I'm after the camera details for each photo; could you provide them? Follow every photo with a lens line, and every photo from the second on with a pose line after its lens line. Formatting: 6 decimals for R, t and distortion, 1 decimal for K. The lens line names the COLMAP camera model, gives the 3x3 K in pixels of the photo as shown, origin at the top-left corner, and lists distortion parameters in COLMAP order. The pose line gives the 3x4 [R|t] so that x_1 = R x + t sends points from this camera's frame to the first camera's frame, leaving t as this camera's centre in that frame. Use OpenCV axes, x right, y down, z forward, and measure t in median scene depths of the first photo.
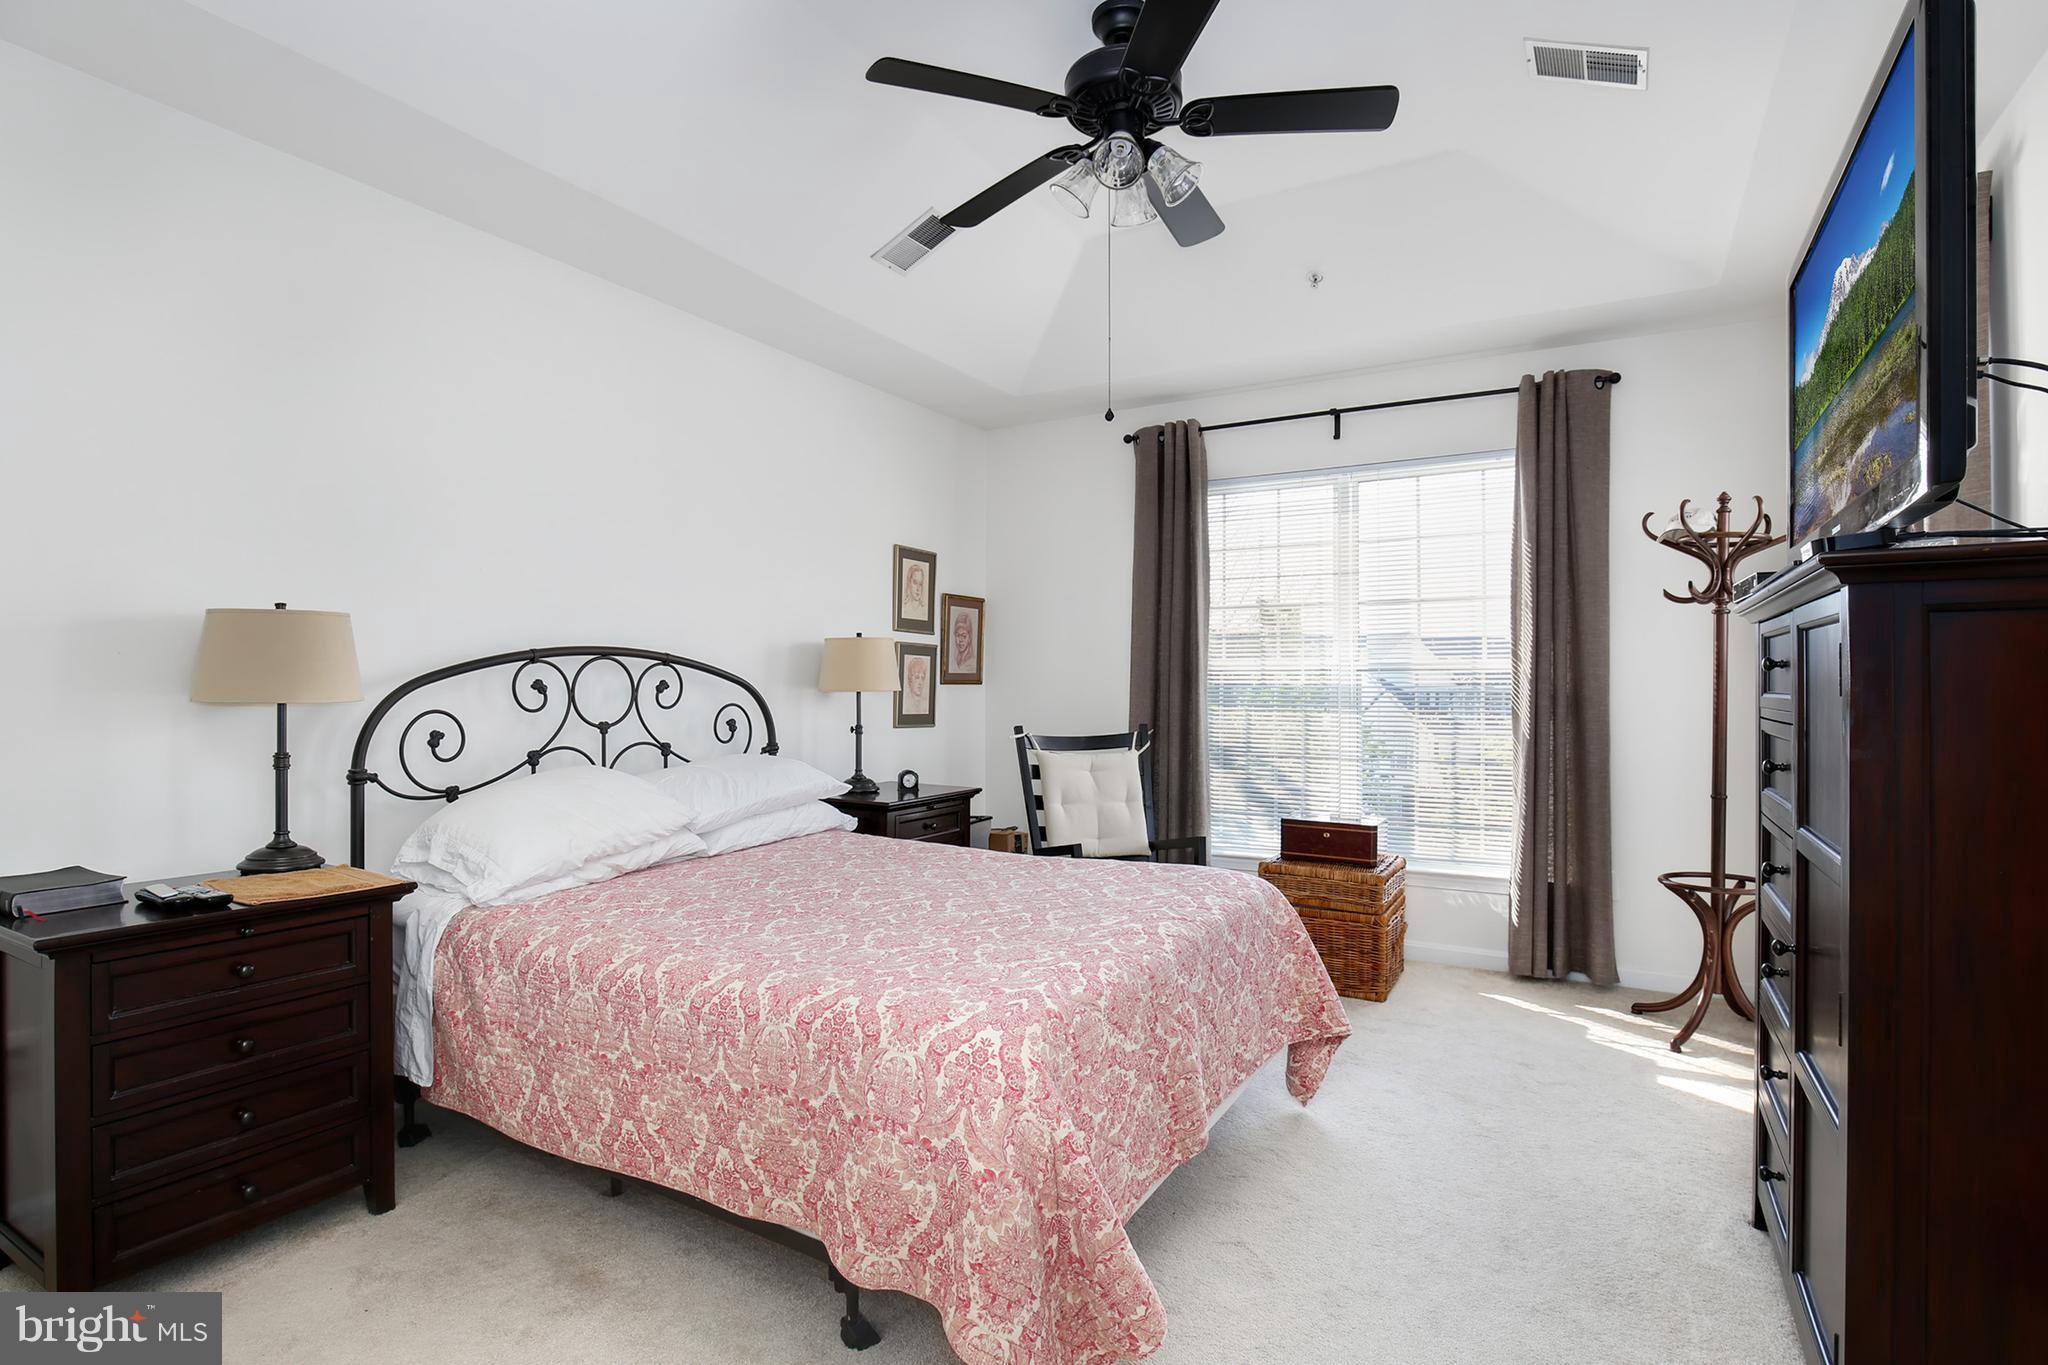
lens RADIAL K [[990.2, 0, 1028.9], [0, 990.2, 693.0], [0, 0, 1]] dist [-0.023504, -0.000857]
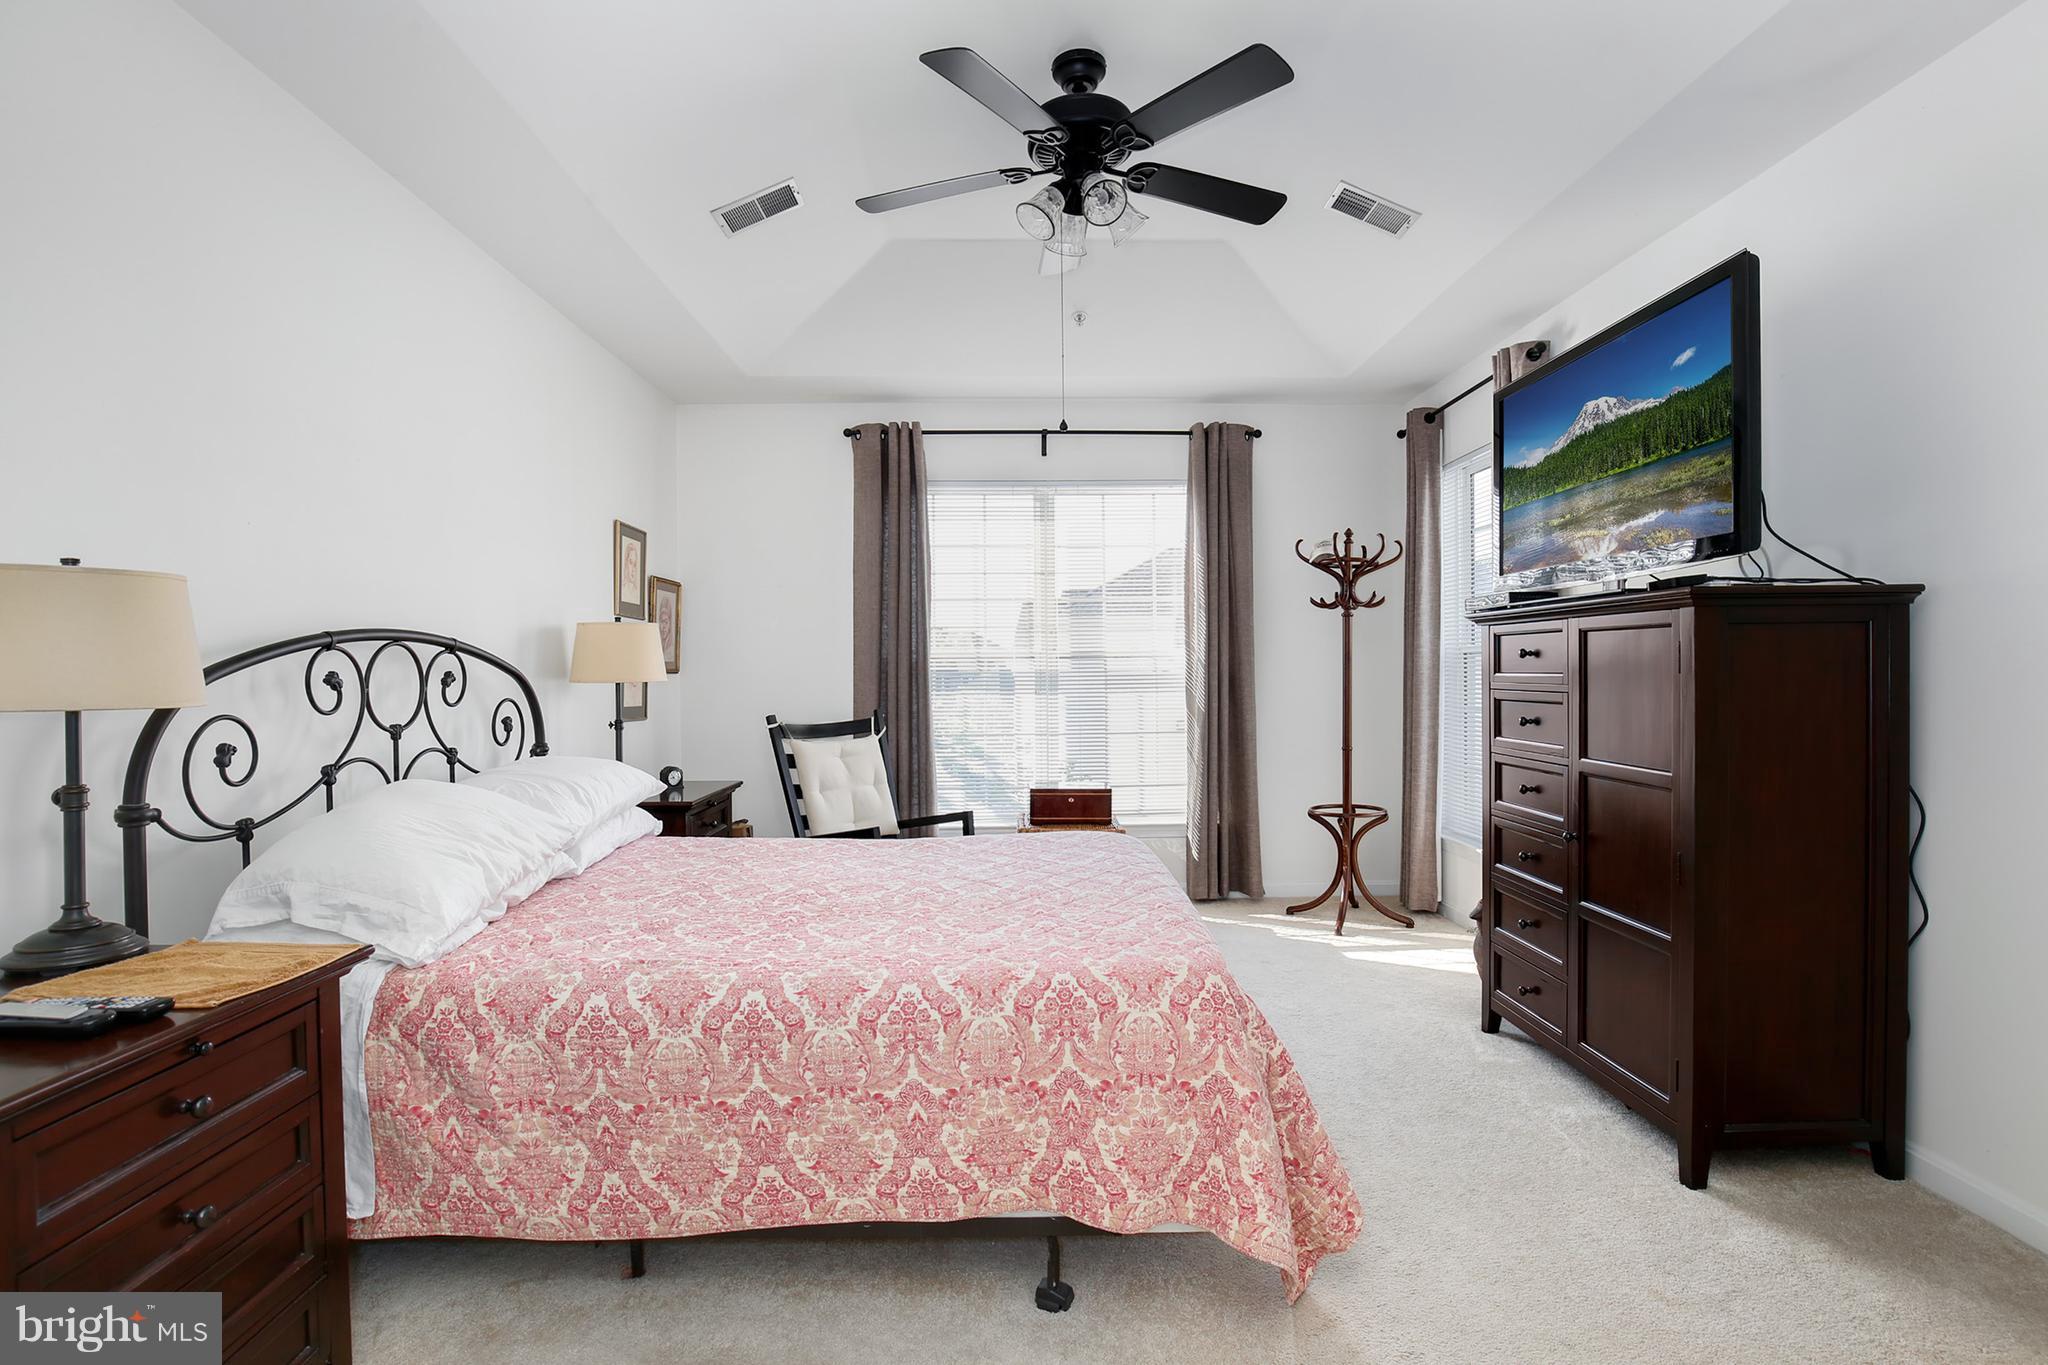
lens RADIAL K [[955.1, 0, 1024.9], [0, 955.1, 690.0], [0, 0, 1]] dist [-0.033272, 0.006896]
pose [[0.851307, -0.019301, 0.524313, -0.419557], [0.013918, 0.999802, 0.014208, -0.002393], [-0.524484, -0.004798, 0.851407, 0.098814]]
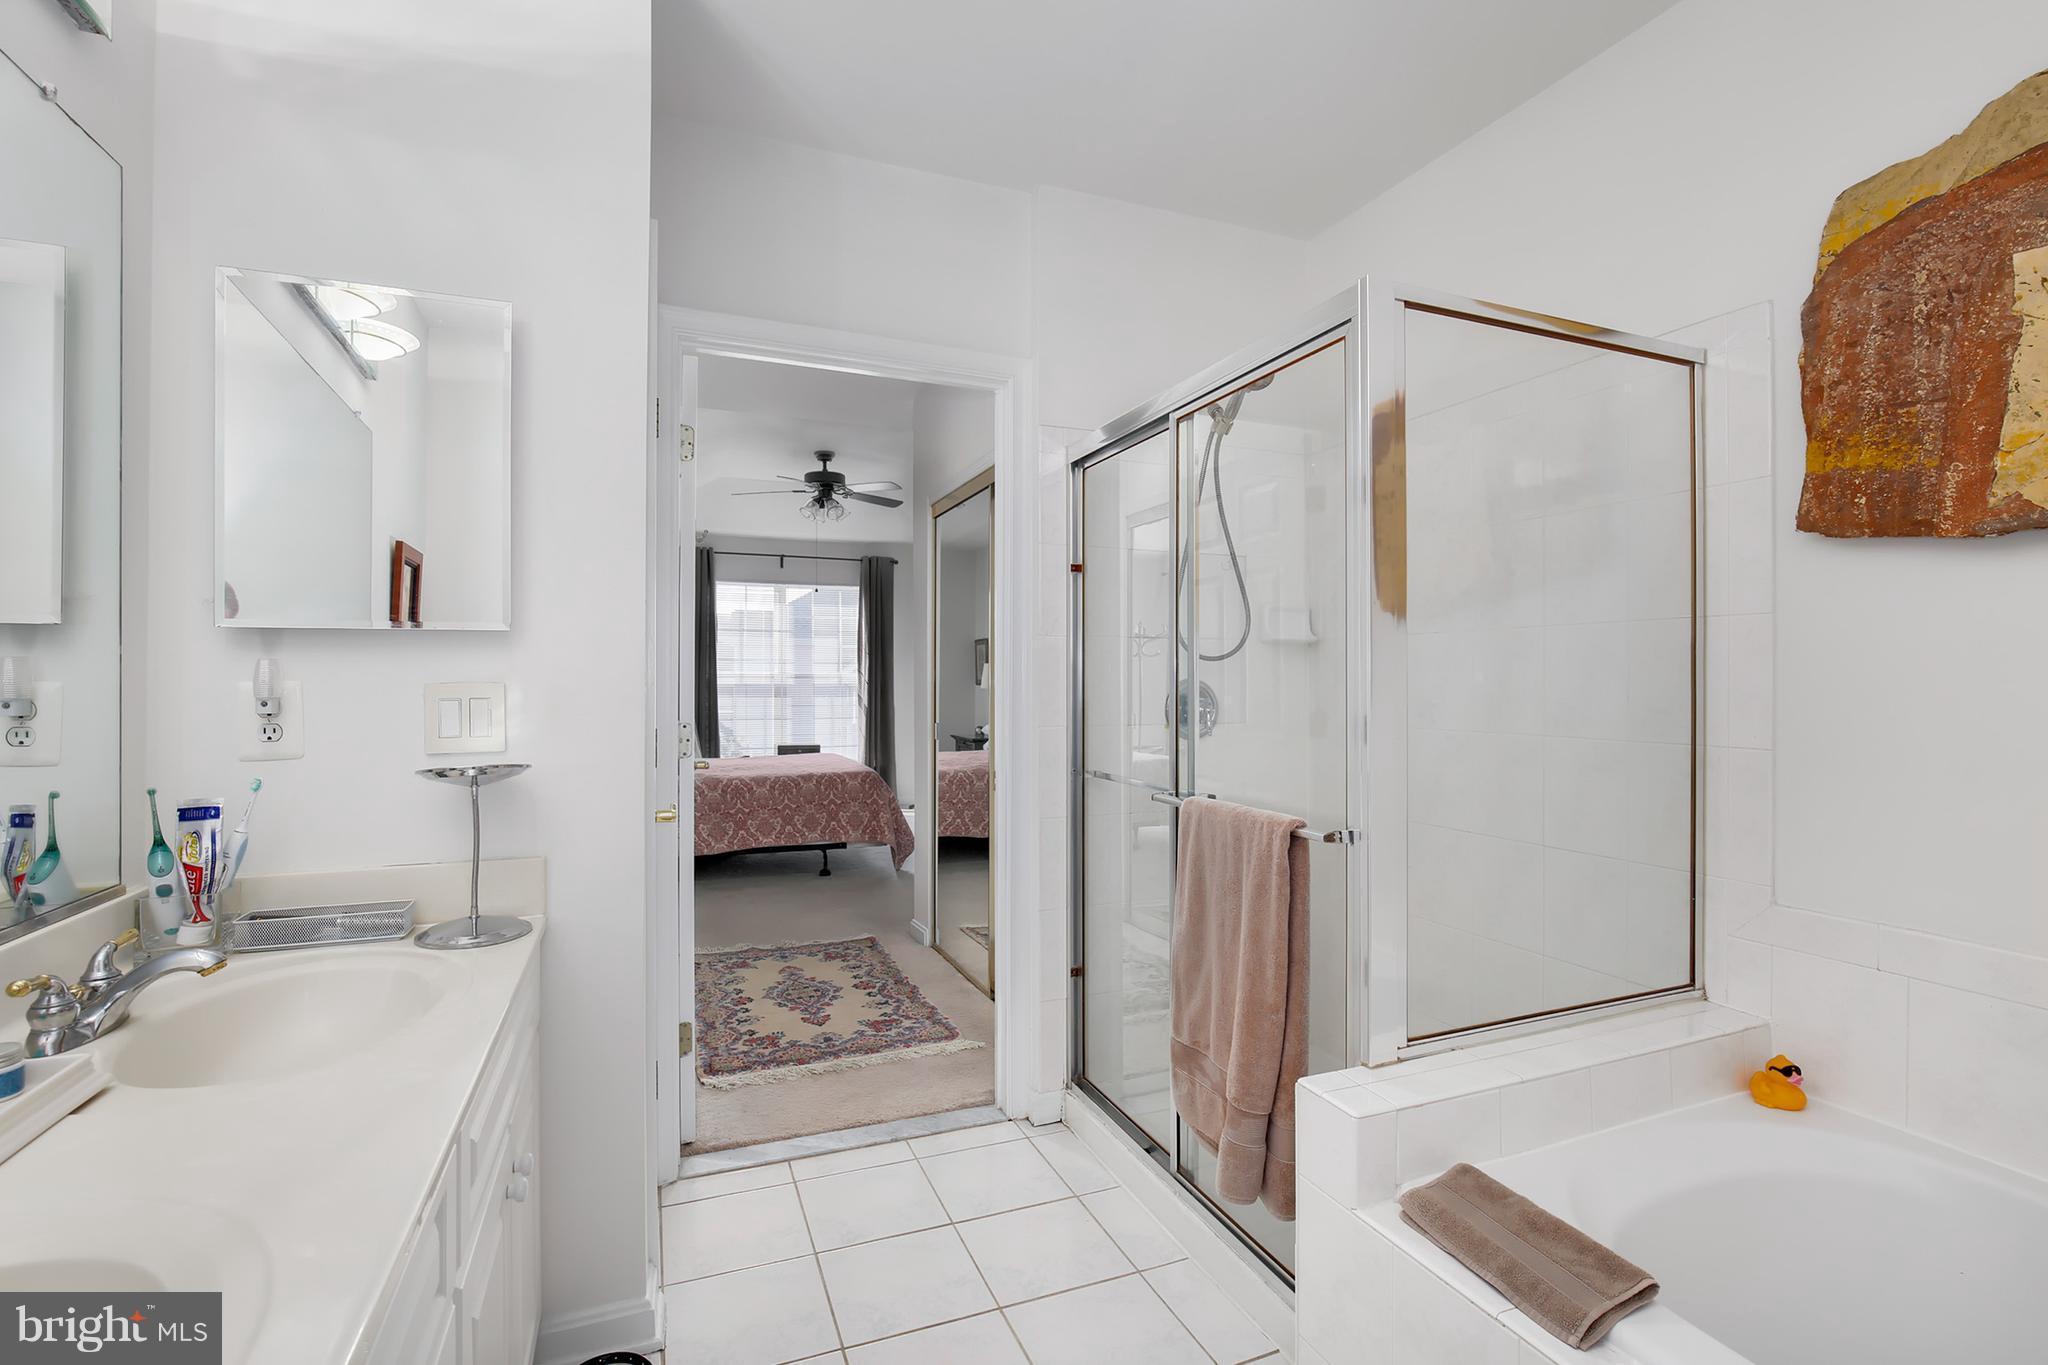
lens RADIAL K [[955.1, 0, 1032.7], [0, 955.1, 675.3], [0, 0, 1]] dist [-0.033272, 0.006896]
pose [[0.609066, 0.005669, 0.793099, -1.398231], [0.008787, 0.999865, -0.013895, 0.007577], [-0.793071, 0.015432, 0.608934, -0.947851]]
